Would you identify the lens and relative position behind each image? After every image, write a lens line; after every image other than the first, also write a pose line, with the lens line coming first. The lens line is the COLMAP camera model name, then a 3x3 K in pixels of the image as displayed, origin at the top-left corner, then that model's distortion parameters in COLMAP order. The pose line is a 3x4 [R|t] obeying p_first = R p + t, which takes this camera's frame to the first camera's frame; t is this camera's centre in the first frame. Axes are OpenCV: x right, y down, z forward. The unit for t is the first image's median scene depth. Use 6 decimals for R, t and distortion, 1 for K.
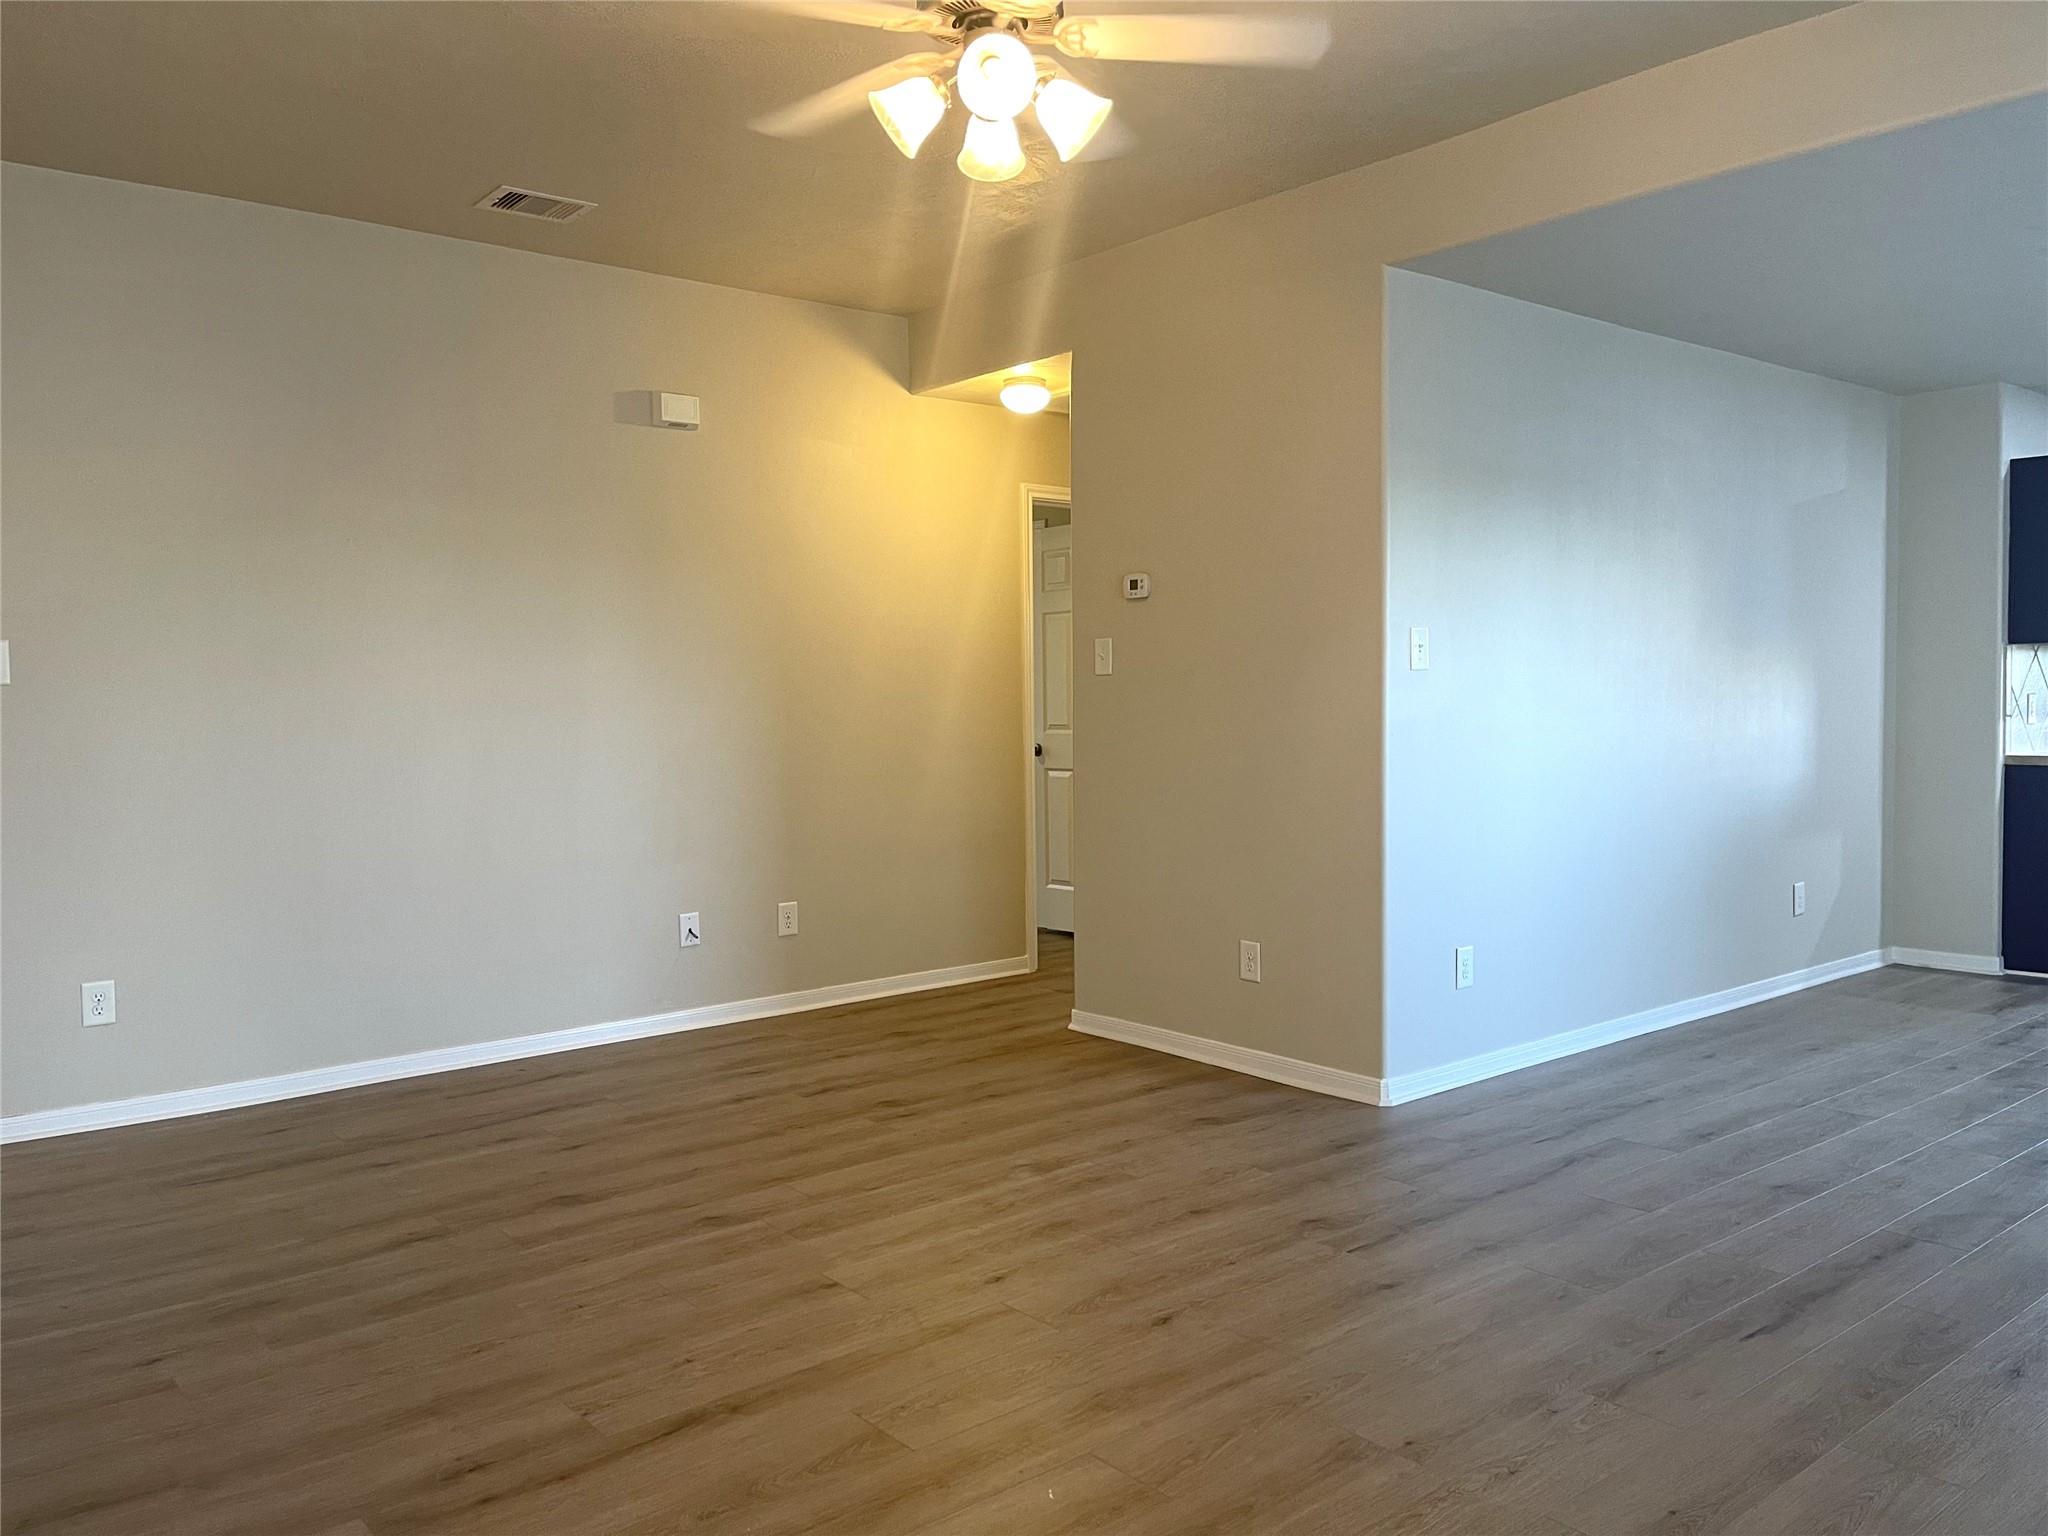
lens RADIAL K [[1557.0, 0, 1016.0], [0, 1557.0, 766.6], [0, 0, 1]] dist [0.077435, -0.084264]
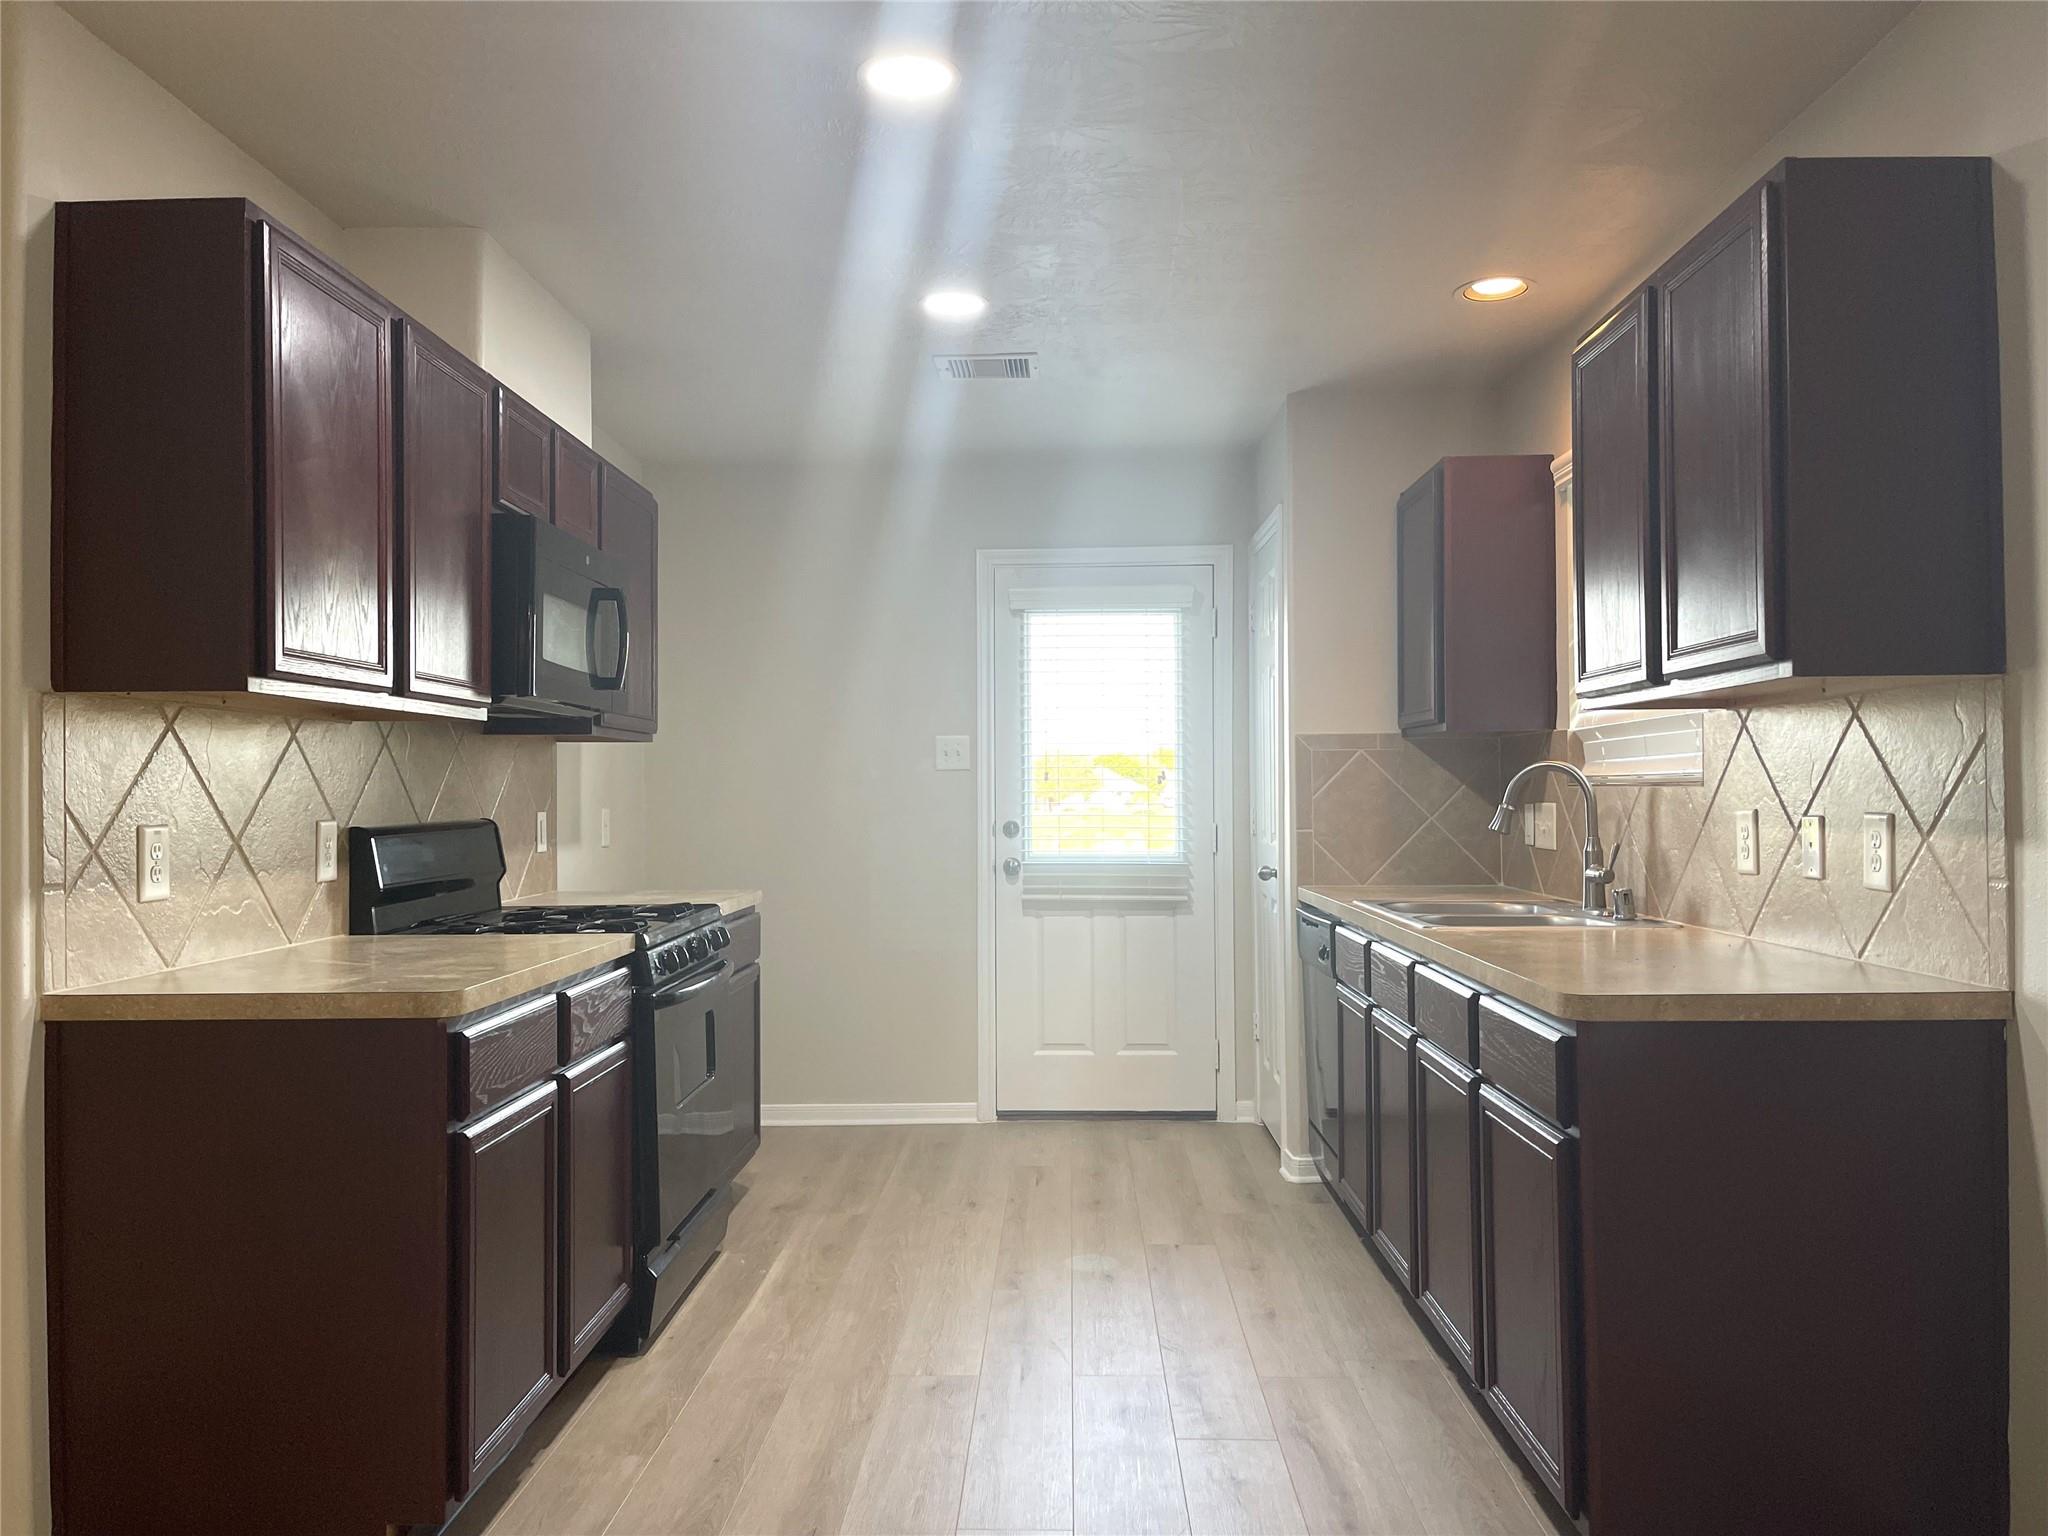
lens RADIAL K [[1557.0, 0, 1019.4], [0, 1557.0, 773.9], [0, 0, 1]] dist [0.077435, -0.084264]
pose [[0.660455, 0.017627, 0.750659, 0.721145], [0.036157, 0.997818, -0.055243, -0.043269], [-0.749994, 0.063627, 0.658377, 0.851454]]
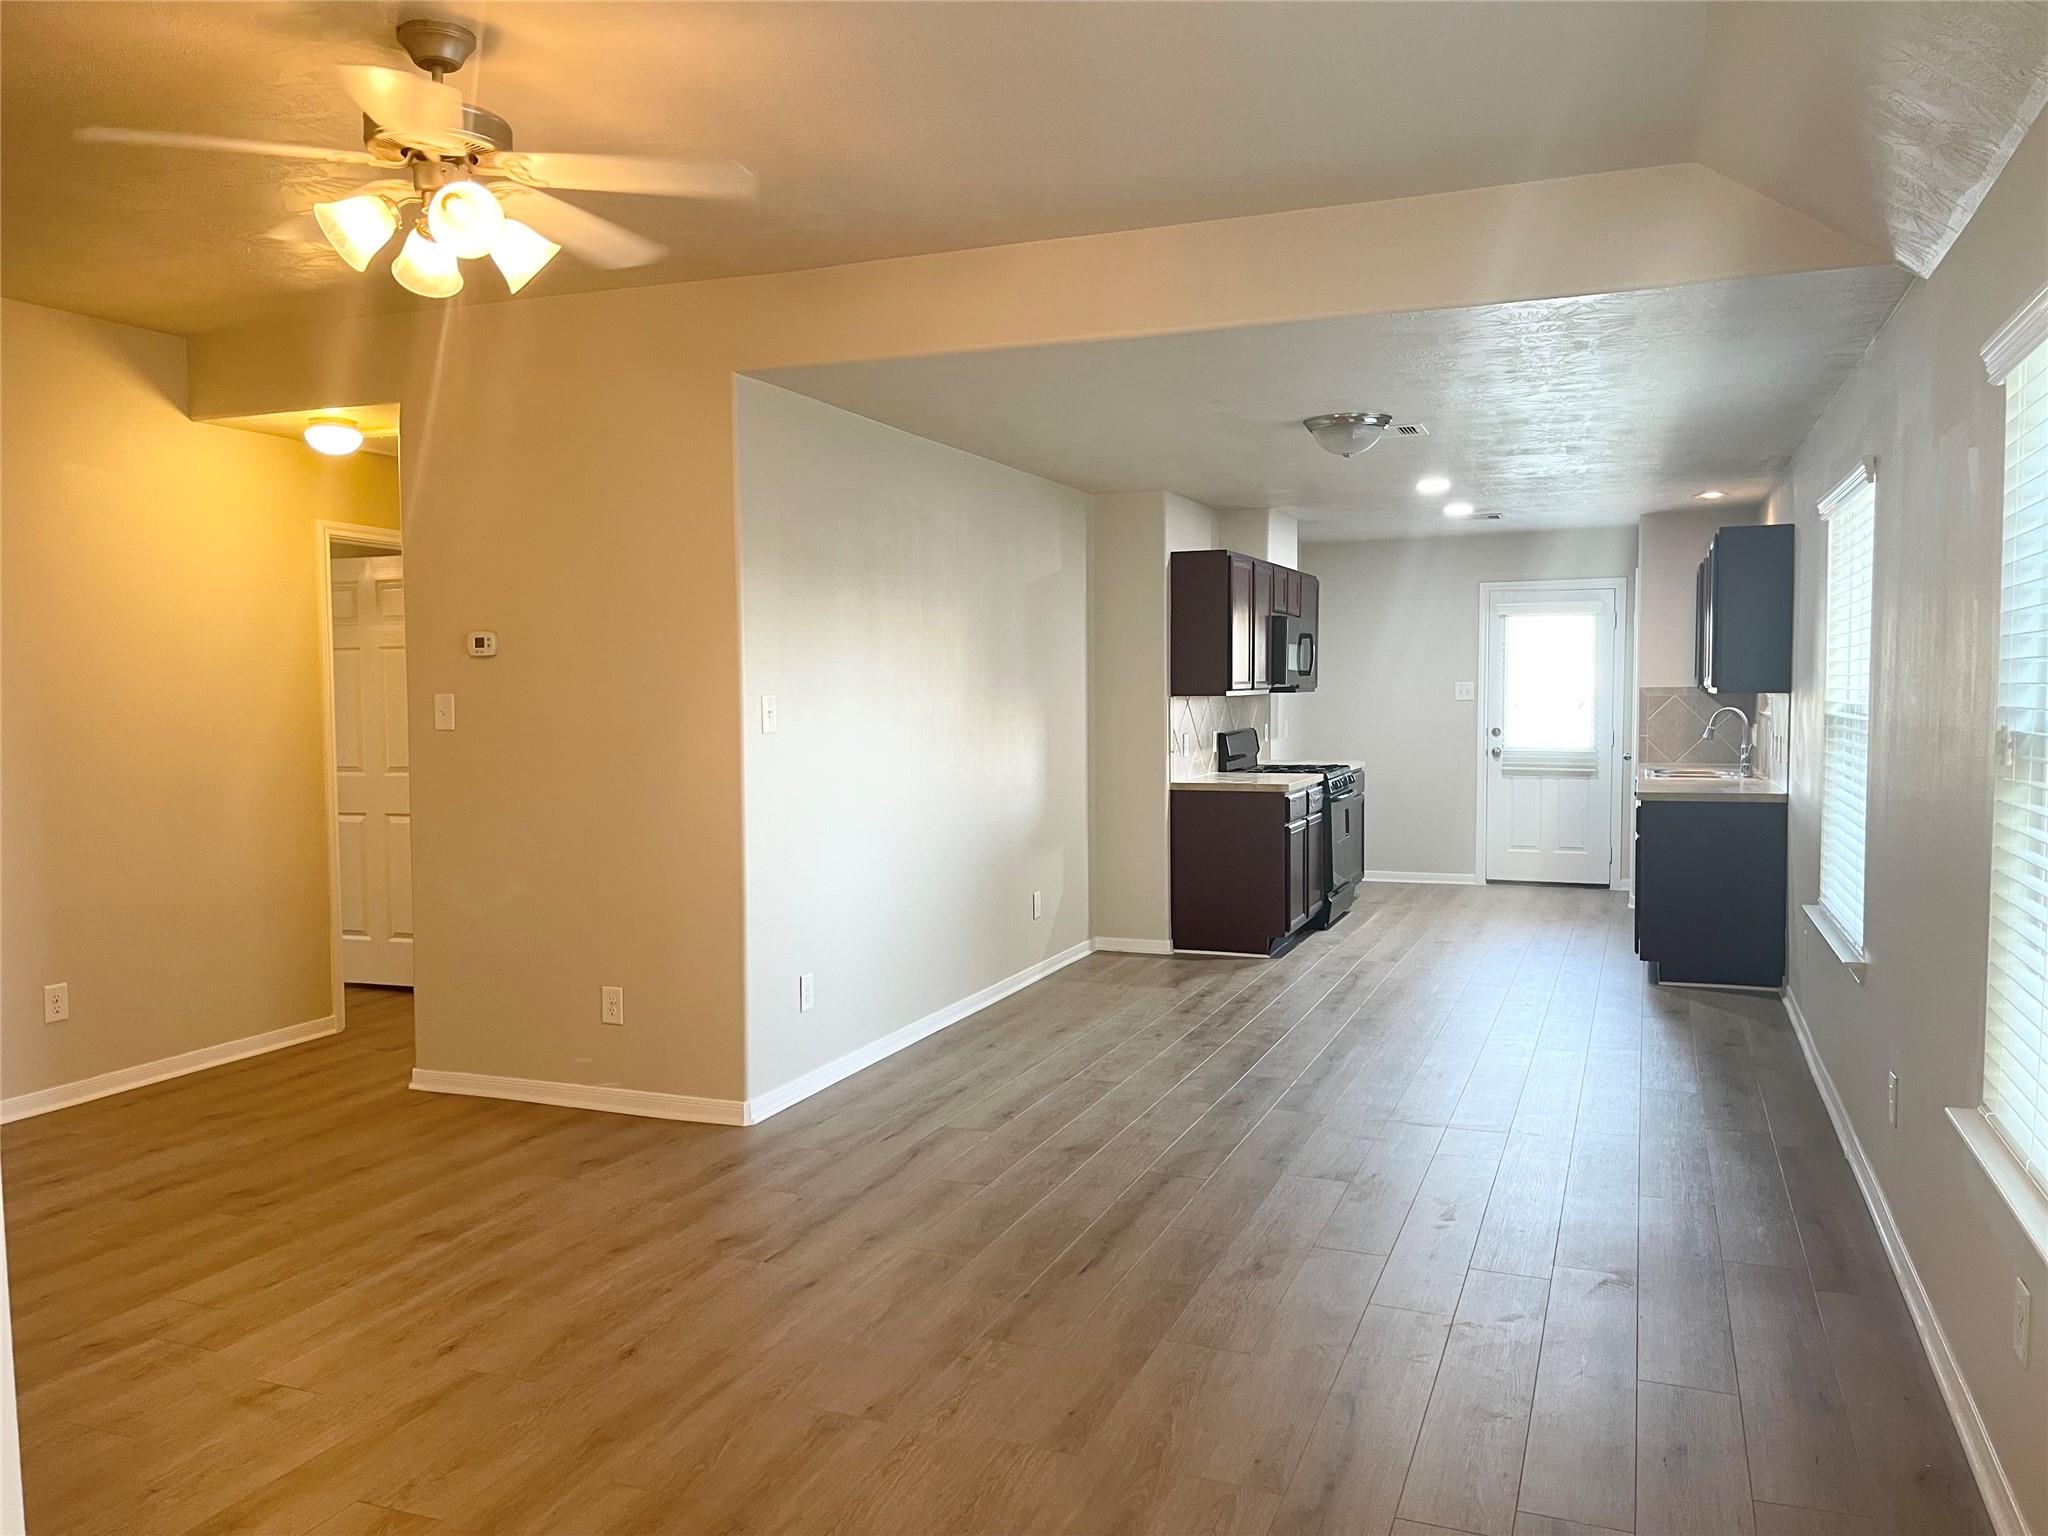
lens RADIAL K [[1557.0, 0, 1013.1], [0, 1557.0, 773.1], [0, 0, 1]] dist [0.077435, -0.084264]
pose [[0.880363, -0.021540, 0.473811, -0.124020], [0.020121, 0.999765, 0.008065, -0.039946], [-0.473874, 0.002434, 0.880590, -0.071790]]
